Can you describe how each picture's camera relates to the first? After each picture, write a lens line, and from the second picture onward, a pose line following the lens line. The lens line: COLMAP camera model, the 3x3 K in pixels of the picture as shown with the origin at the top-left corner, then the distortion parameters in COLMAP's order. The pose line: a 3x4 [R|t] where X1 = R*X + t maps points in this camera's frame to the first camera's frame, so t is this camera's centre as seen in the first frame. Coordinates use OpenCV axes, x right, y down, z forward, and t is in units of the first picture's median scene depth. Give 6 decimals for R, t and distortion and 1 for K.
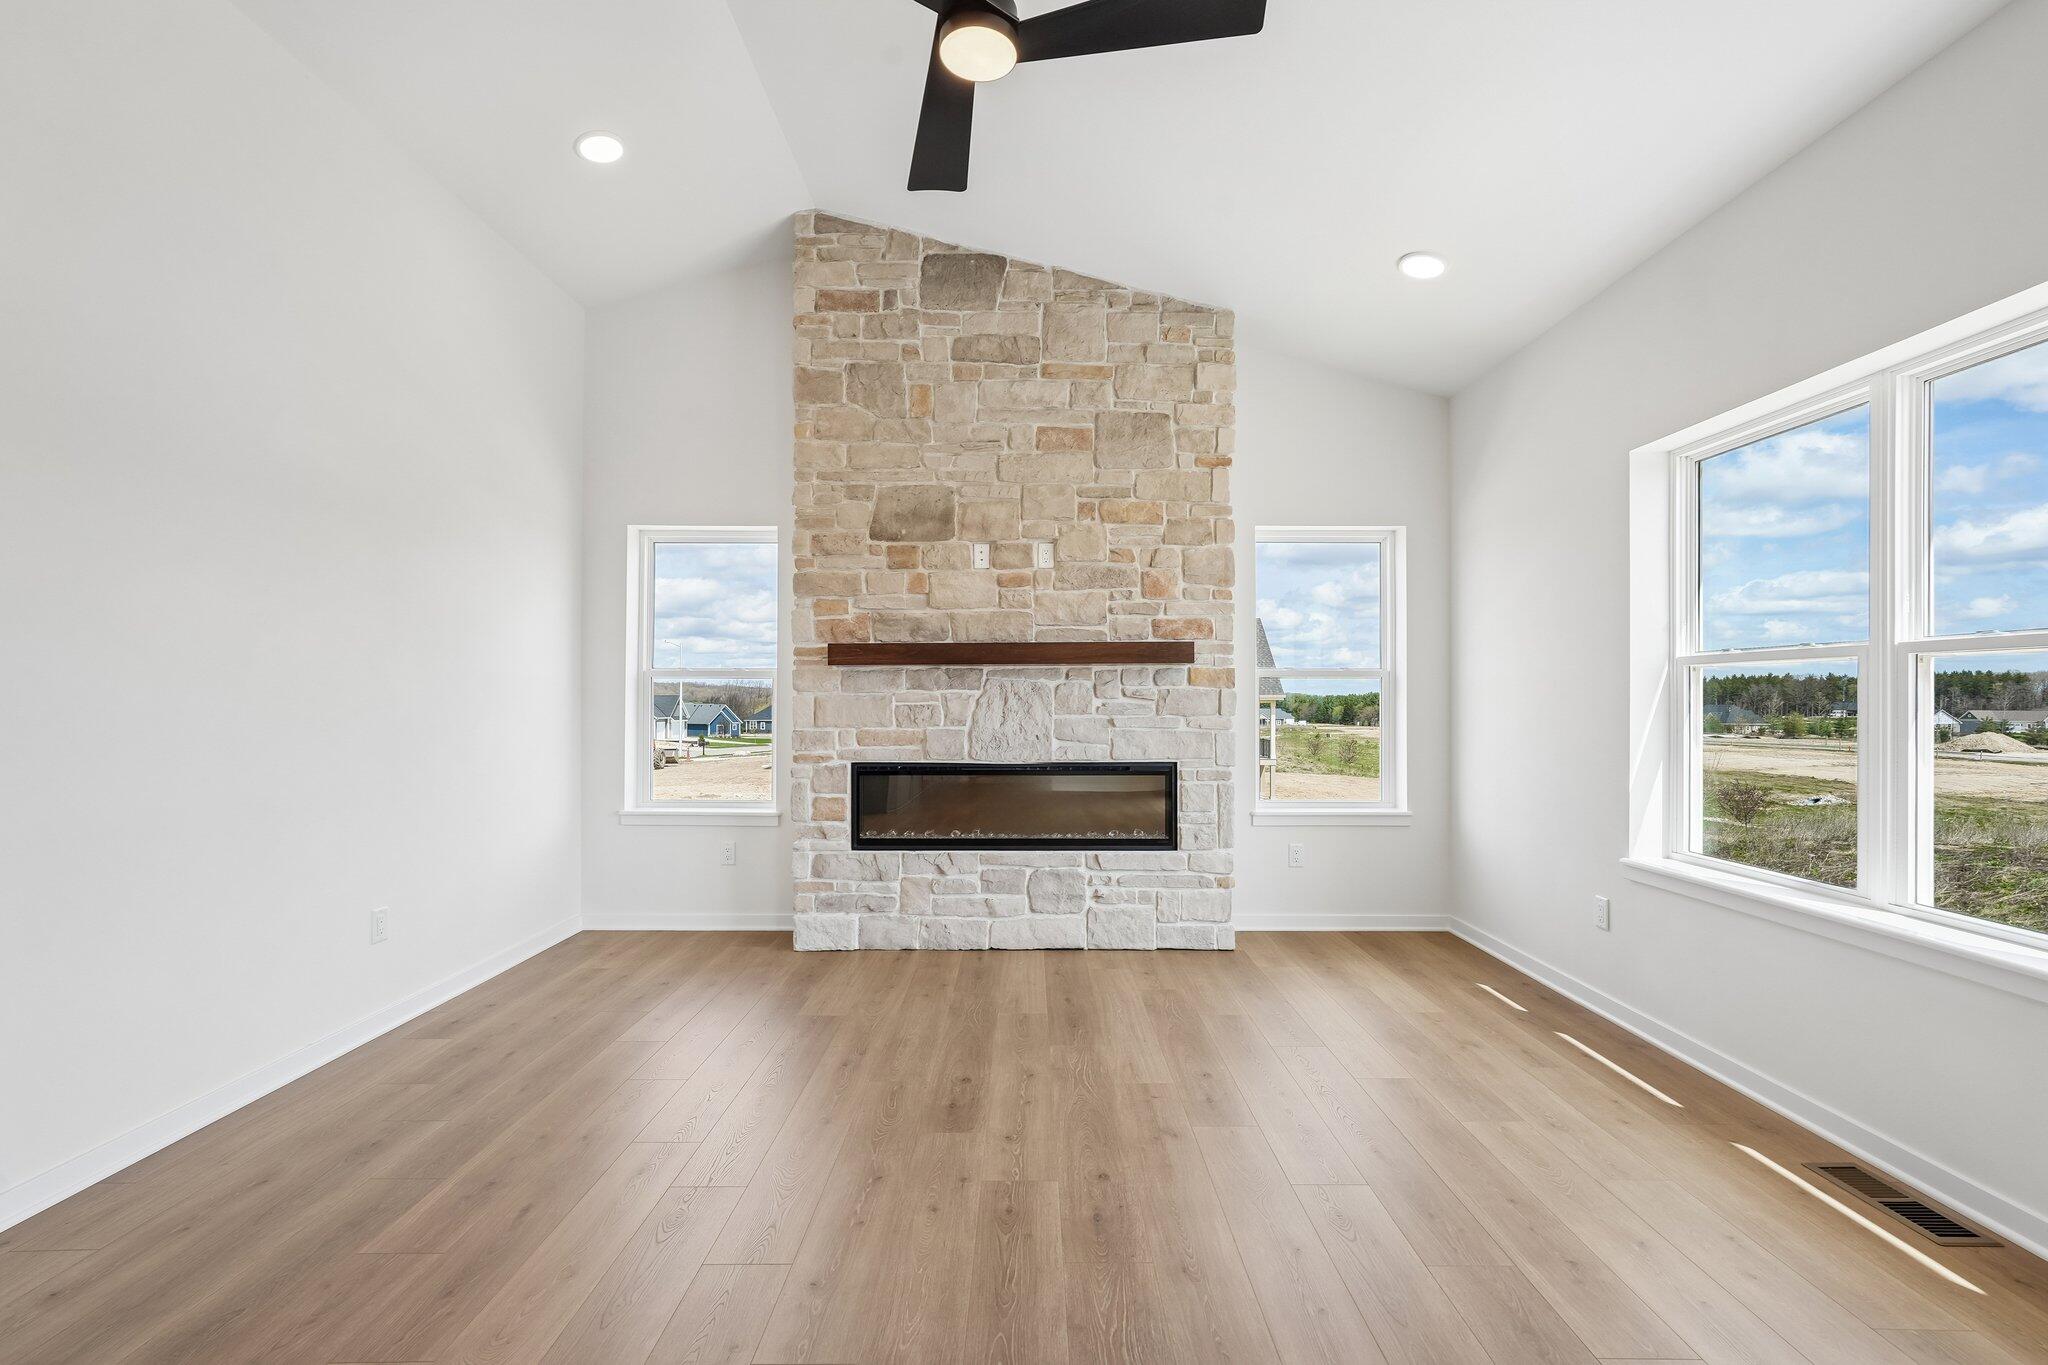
lens RADIAL K [[901.9, 0, 1027.3], [0, 901.9, 689.3], [0, 0, 1]] dist [0.000328, 0.000565]
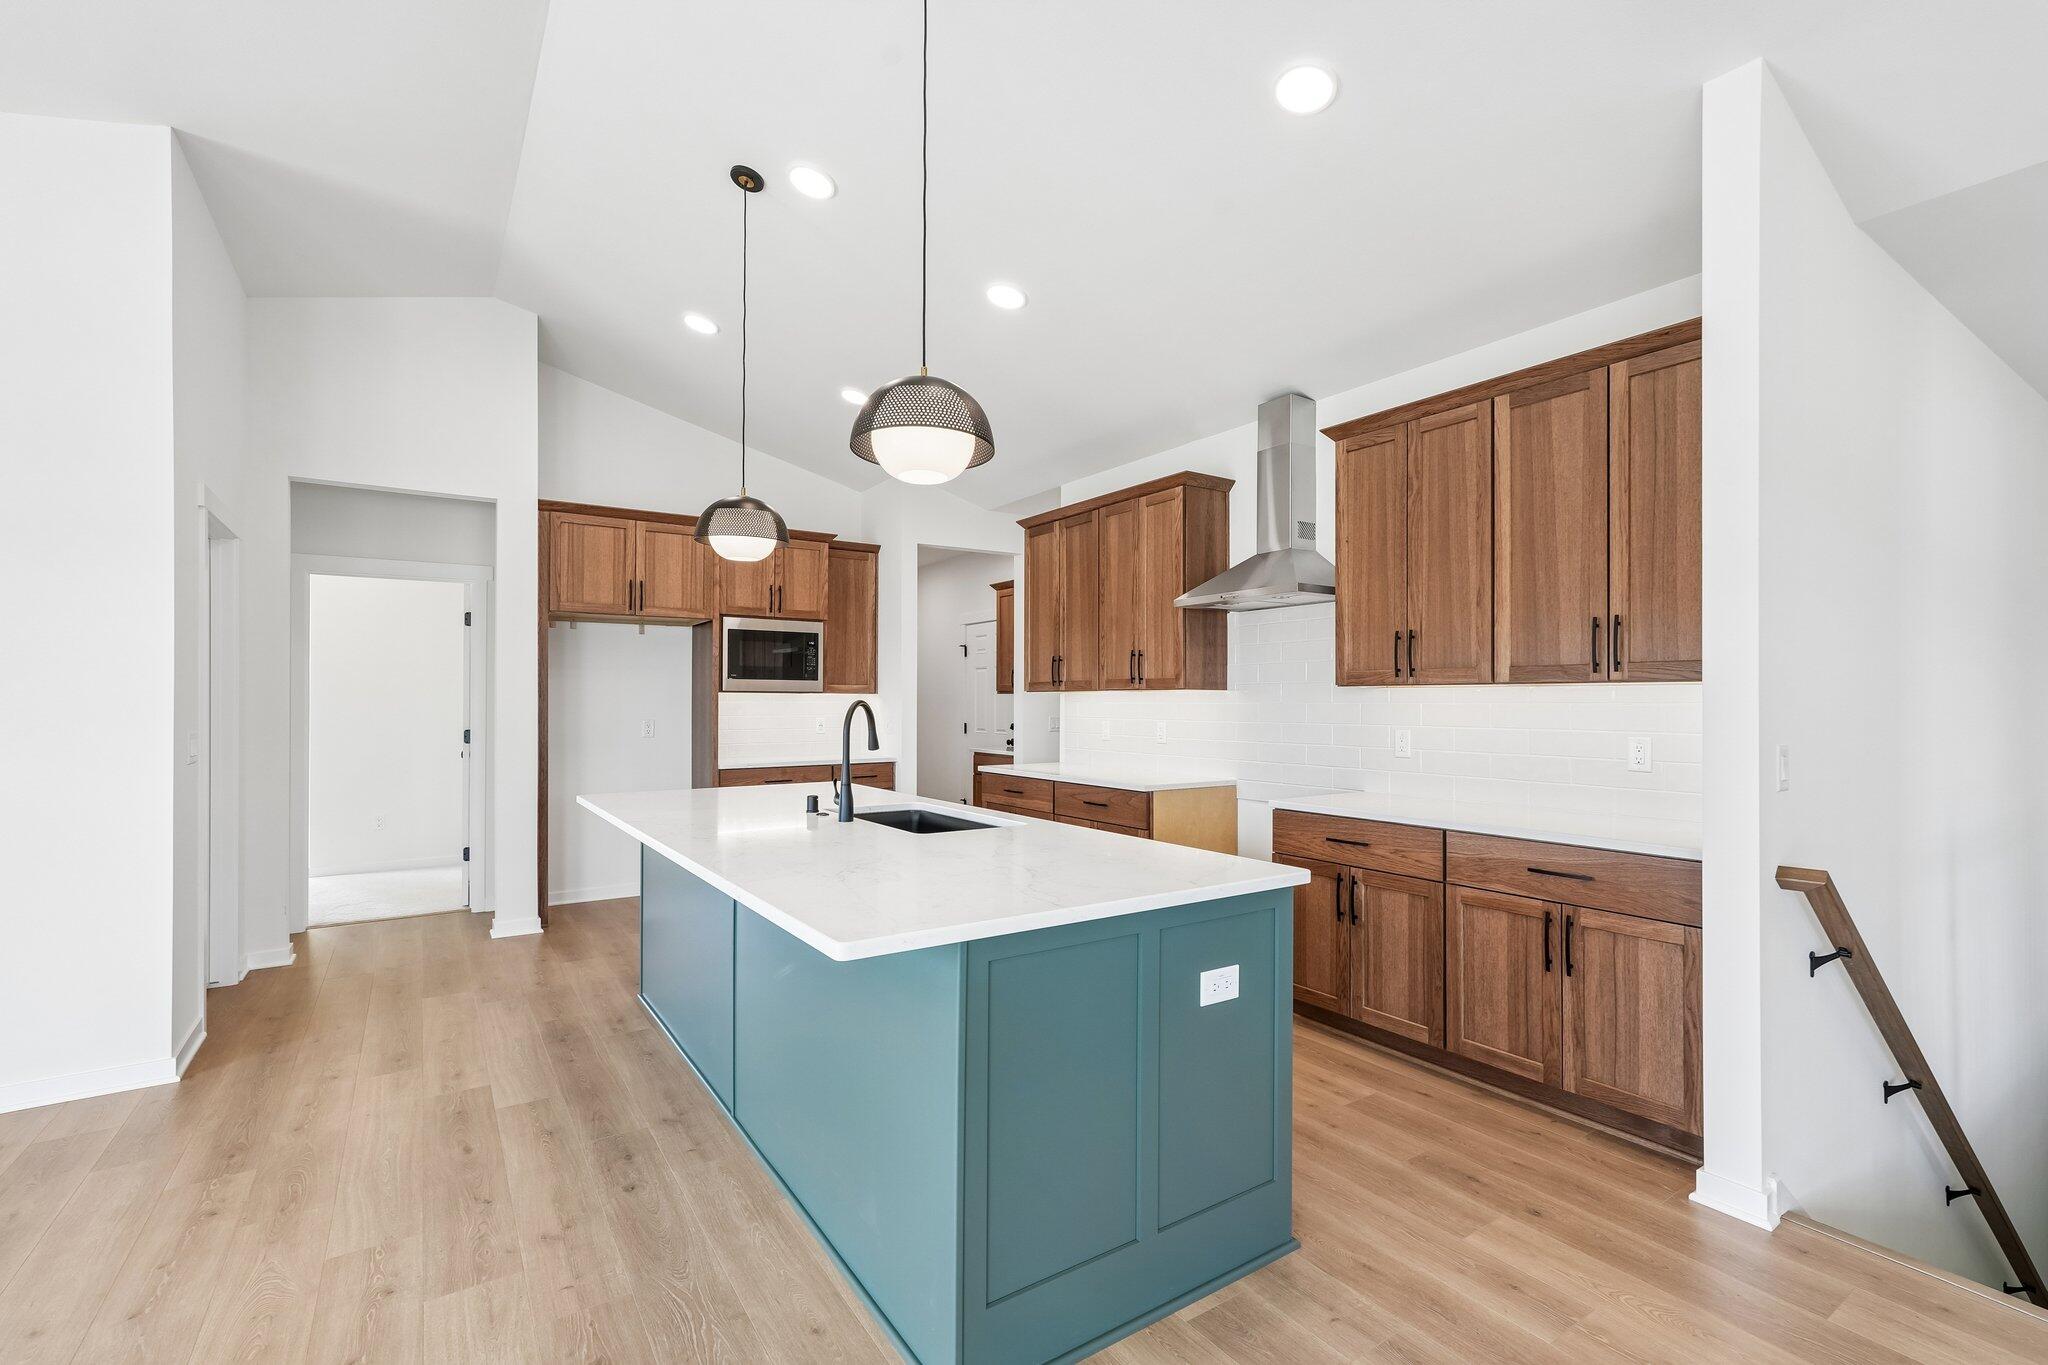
lens RADIAL K [[901.9, 0, 1027.3], [0, 901.9, 689.3], [0, 0, 1]] dist [0.000328, 0.000565]
pose [[-0.830163, -0.008847, -0.557450, 0.086042], [0.001270, 0.999841, -0.017759, -0.014412], [0.557519, -0.015451, -0.830020, 1.688329]]
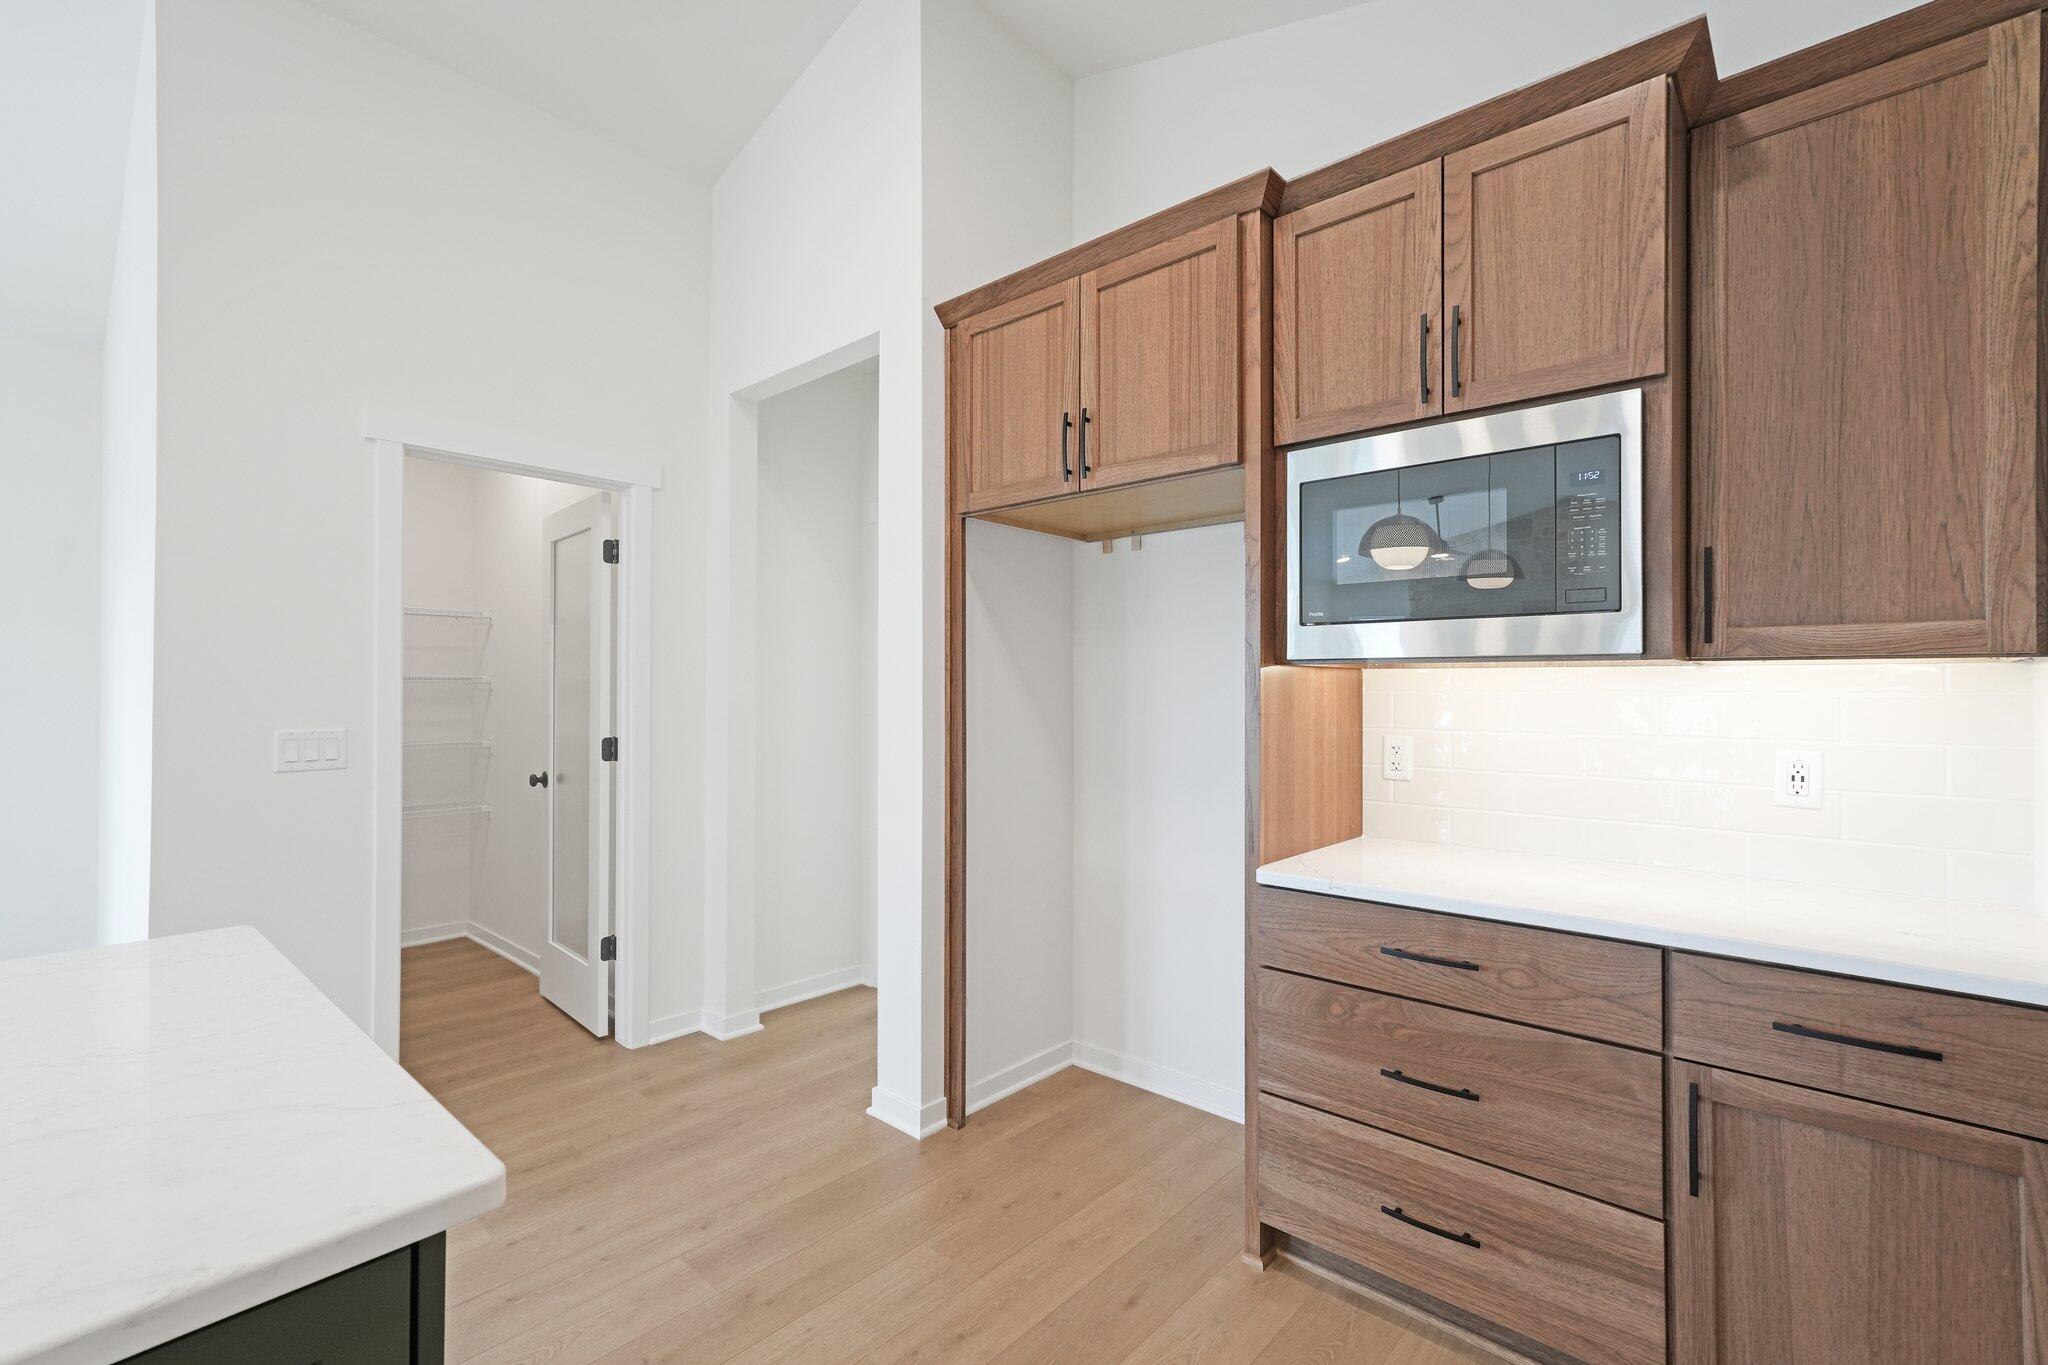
lens RADIAL K [[901.9, 0, 1027.3], [0, 901.9, 689.3], [0, 0, 1]] dist [0.000328, 0.000565]
pose [[-0.745372, -0.000722, 0.666648, -0.706082], [-0.009757, 0.999904, -0.009827, -0.015819], [-0.666577, -0.013829, -0.745308, 0.451883]]
